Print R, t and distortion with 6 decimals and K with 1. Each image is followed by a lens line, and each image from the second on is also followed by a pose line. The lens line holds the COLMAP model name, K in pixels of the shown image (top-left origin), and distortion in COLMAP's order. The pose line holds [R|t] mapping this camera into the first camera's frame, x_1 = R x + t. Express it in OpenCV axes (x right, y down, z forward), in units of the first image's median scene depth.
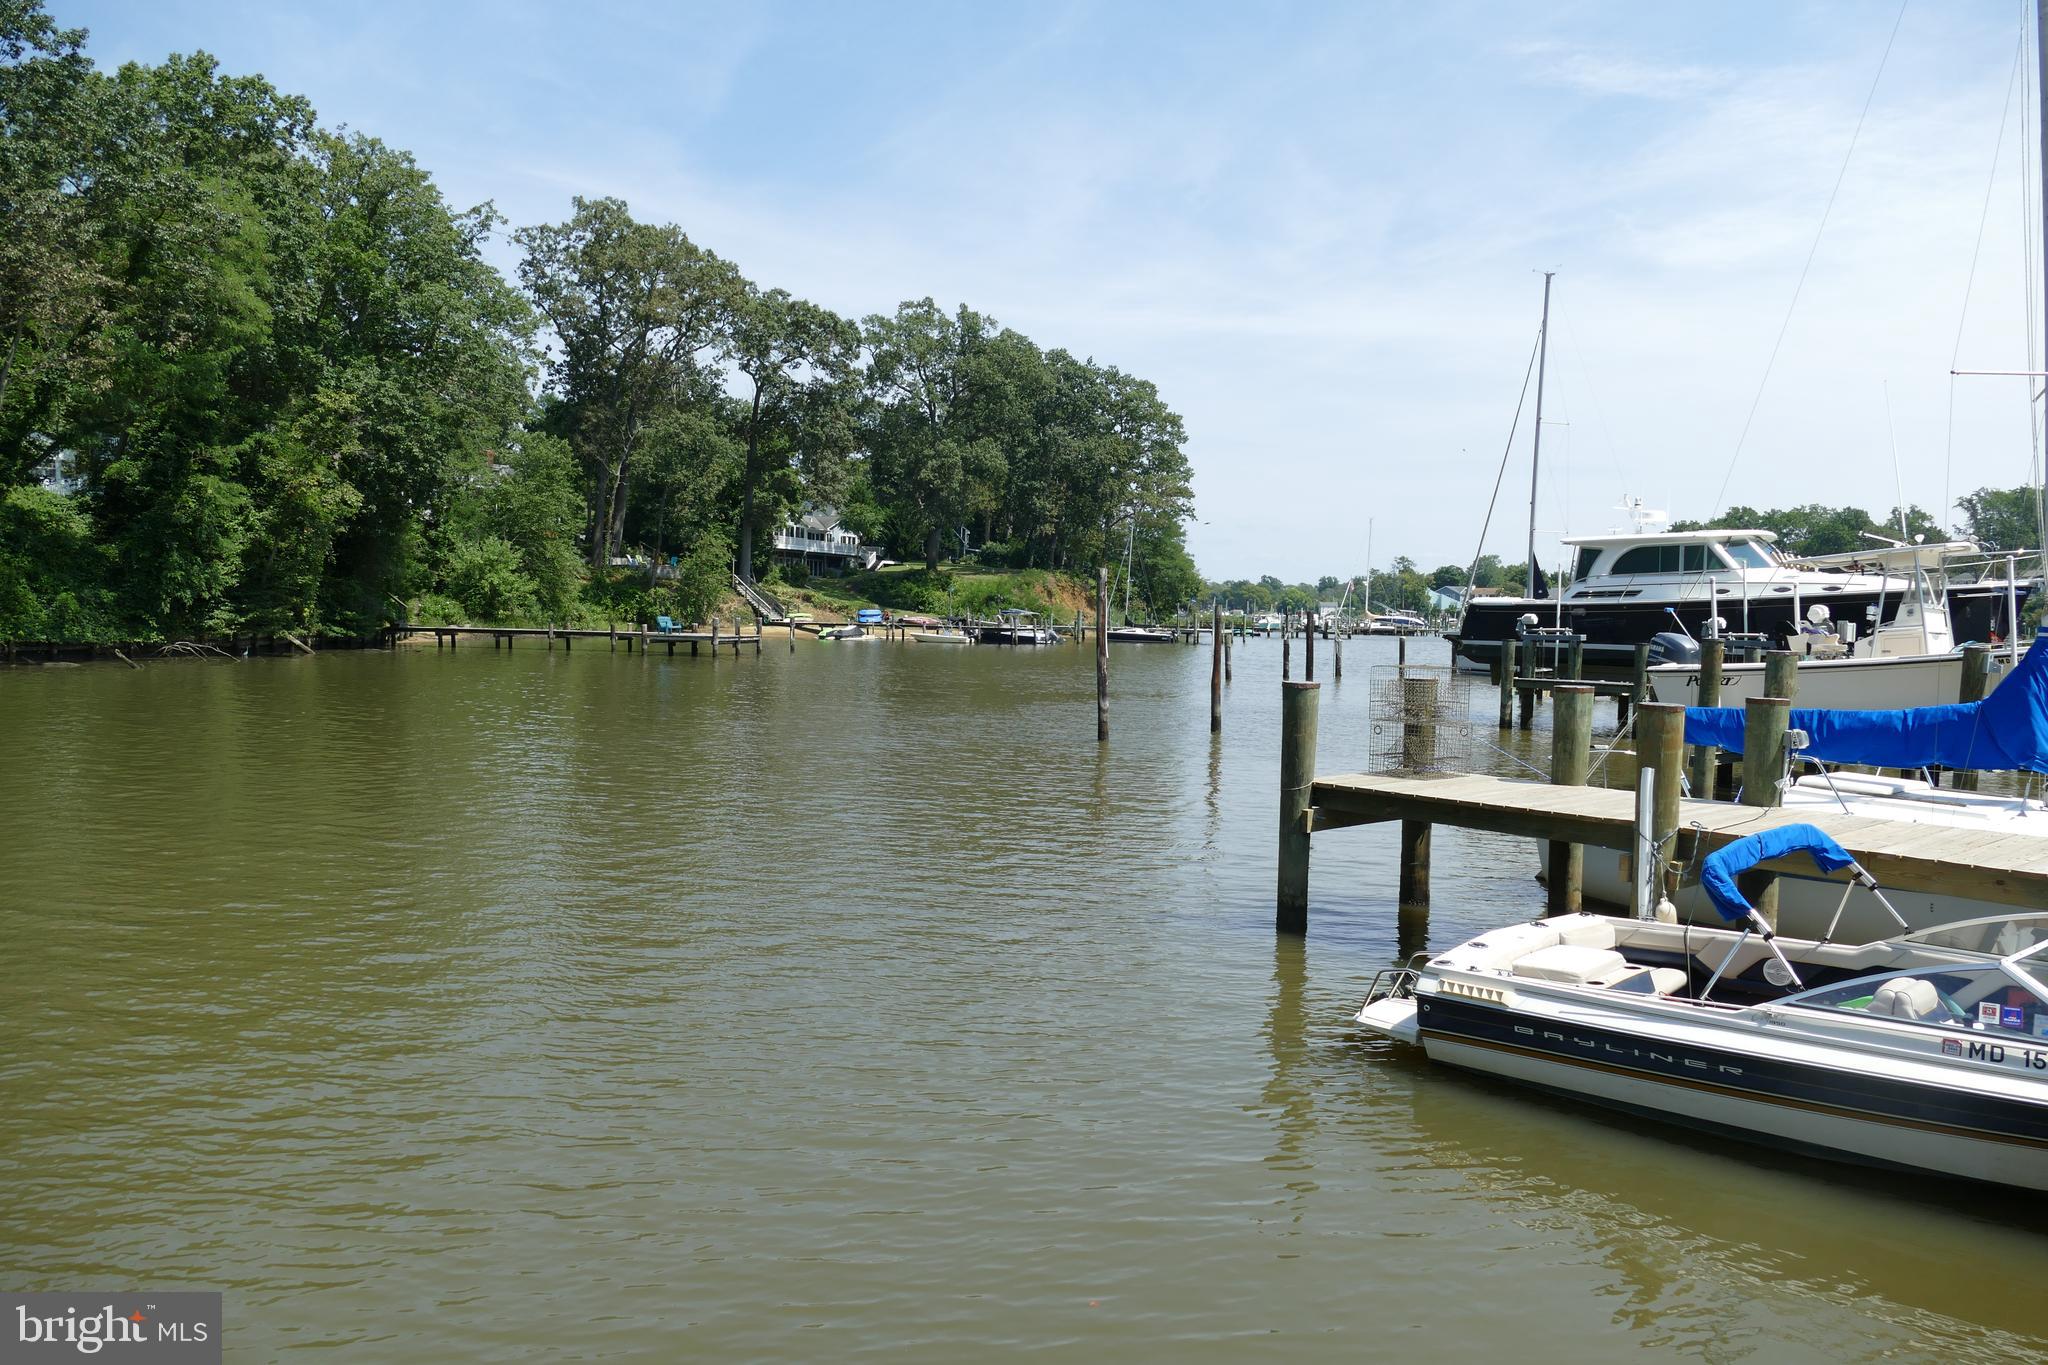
lens RADIAL K [[1490.6, 0, 1017.0], [0, 1490.6, 677.5], [0, 0, 1]] dist [-0.003328, 0.005400]
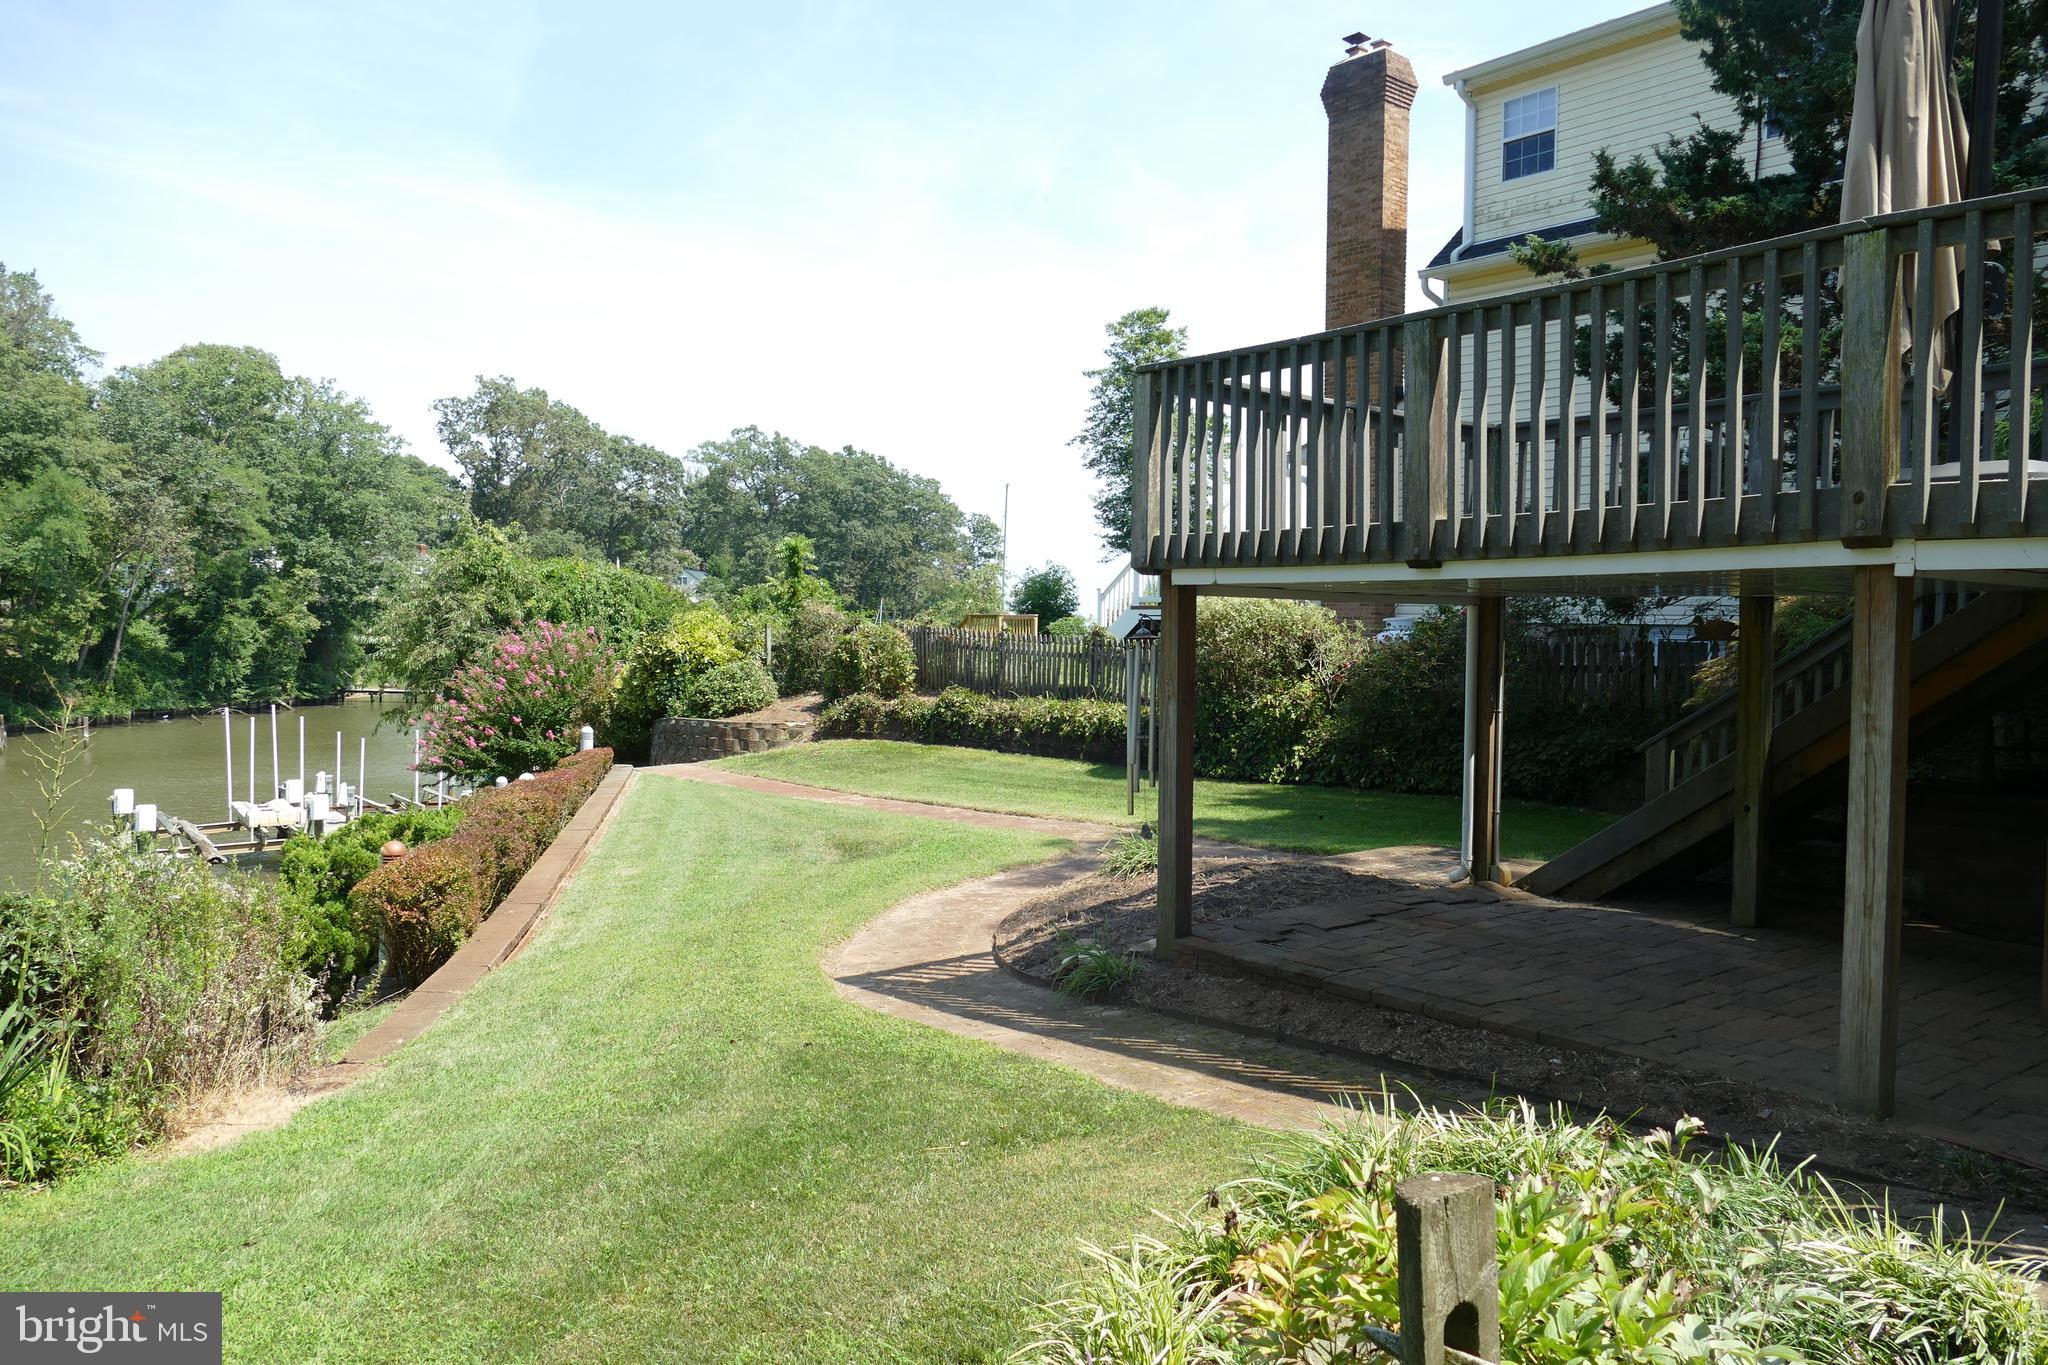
lens RADIAL K [[1490.6, 0, 1017.0], [0, 1490.6, 677.5], [0, 0, 1]] dist [-0.003328, 0.005400]
pose [[0.999922, -0.008800, 0.008855, 0.355782], [0.008877, 0.999922, -0.008771, -0.031669], [-0.008778, 0.008849, 0.999922, -0.742668]]
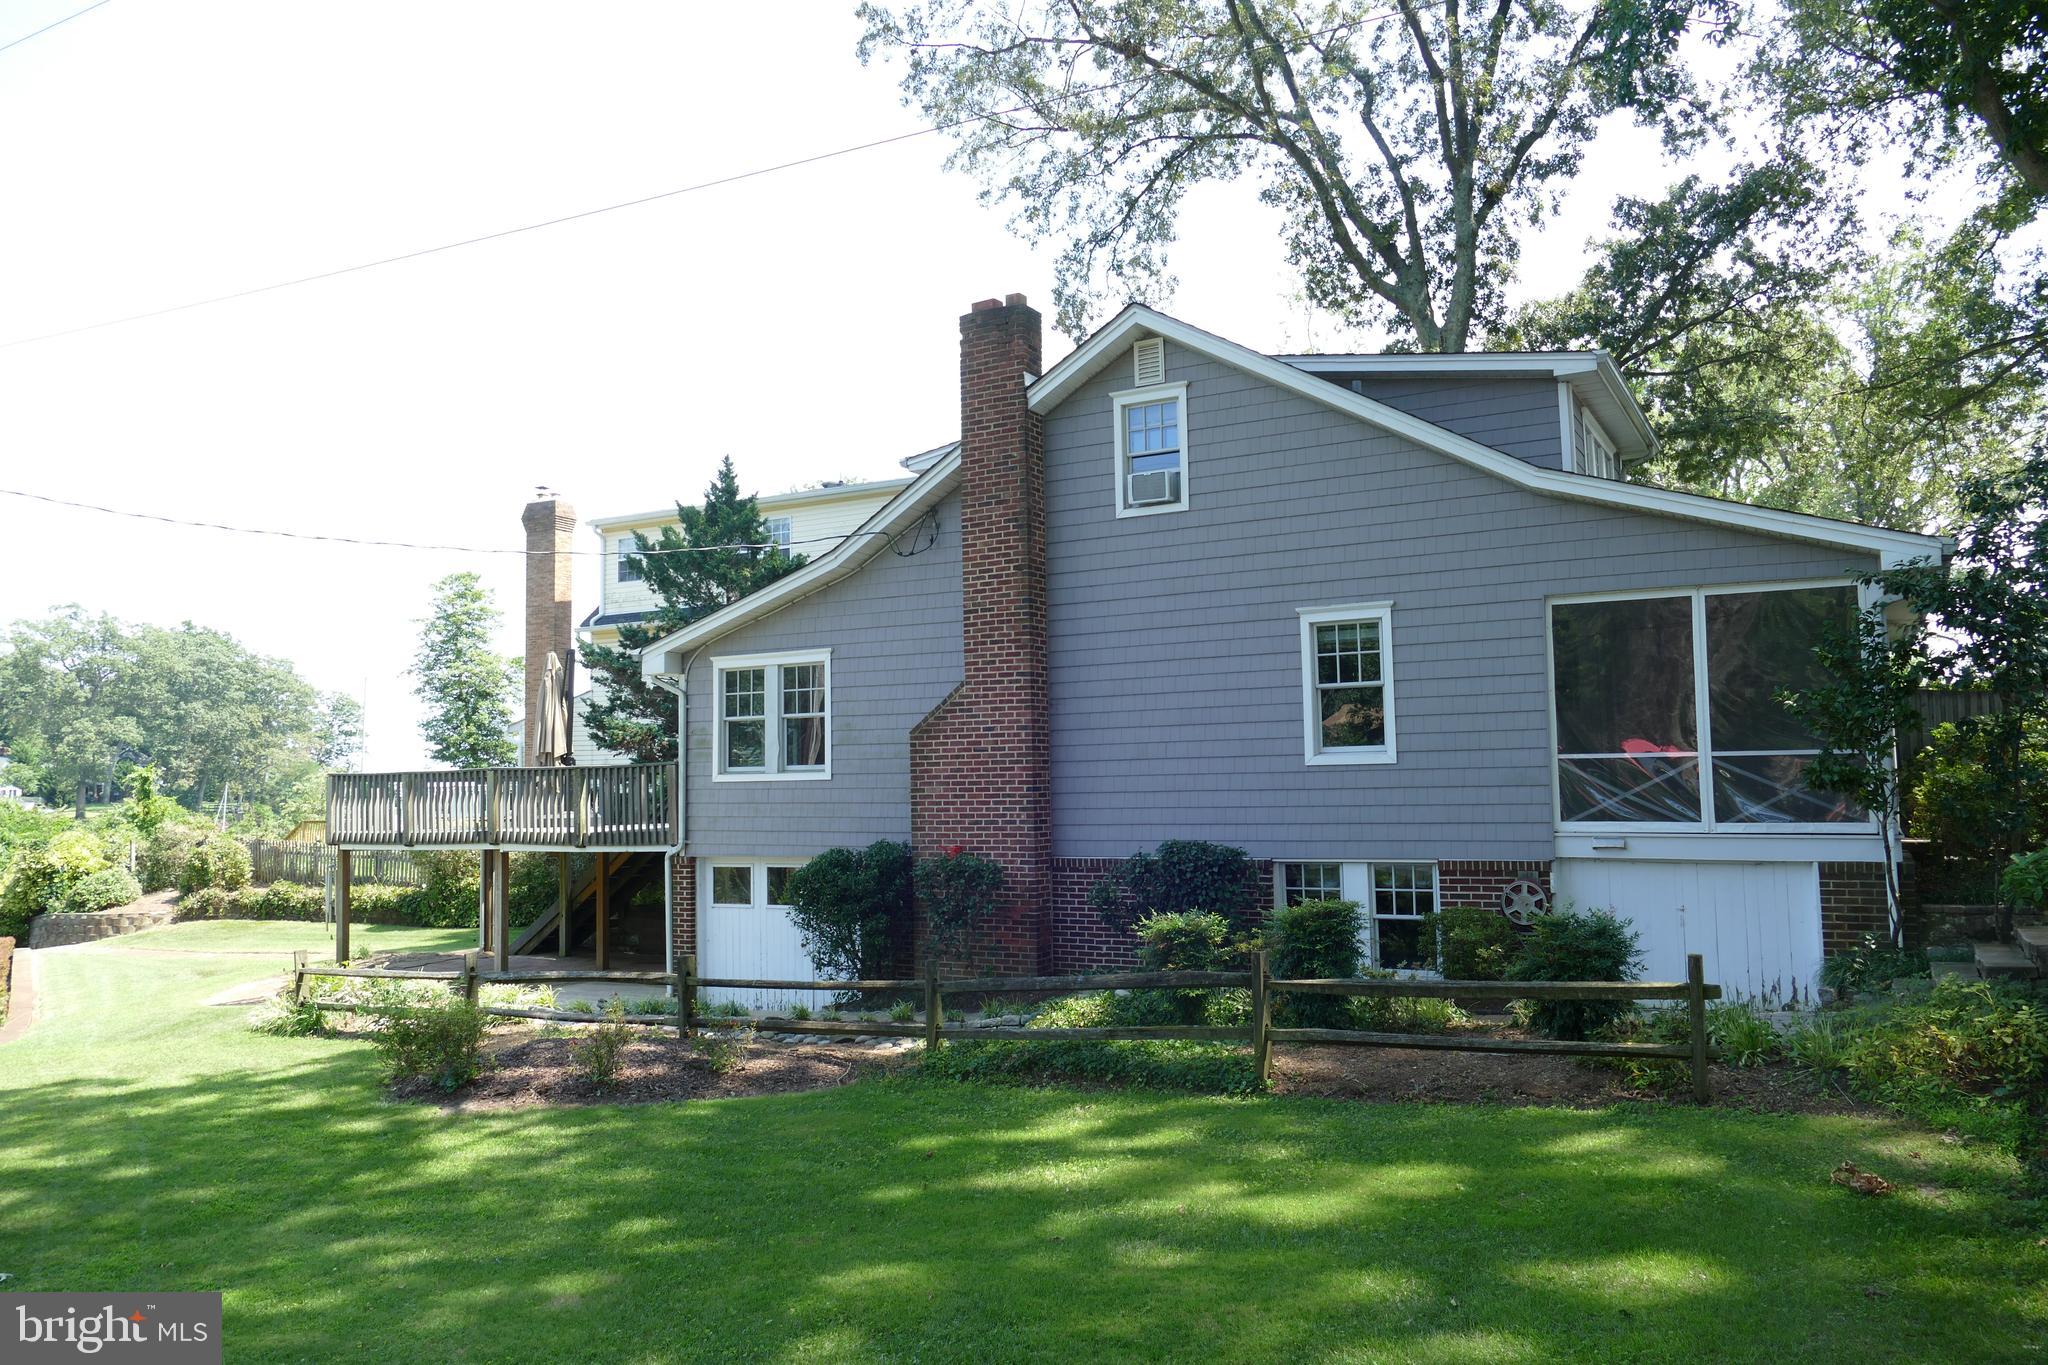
lens RADIAL K [[1490.8, 0, 1019.9], [0, 1490.8, 677.8], [0, 0, 1]] dist [-0.001064, -0.000590]
pose [[0.917626, -0.008836, 0.397346, 0.376990], [0.054828, 0.993008, -0.104538, -0.034809], [-0.393644, 0.117712, 0.911695, -1.004586]]
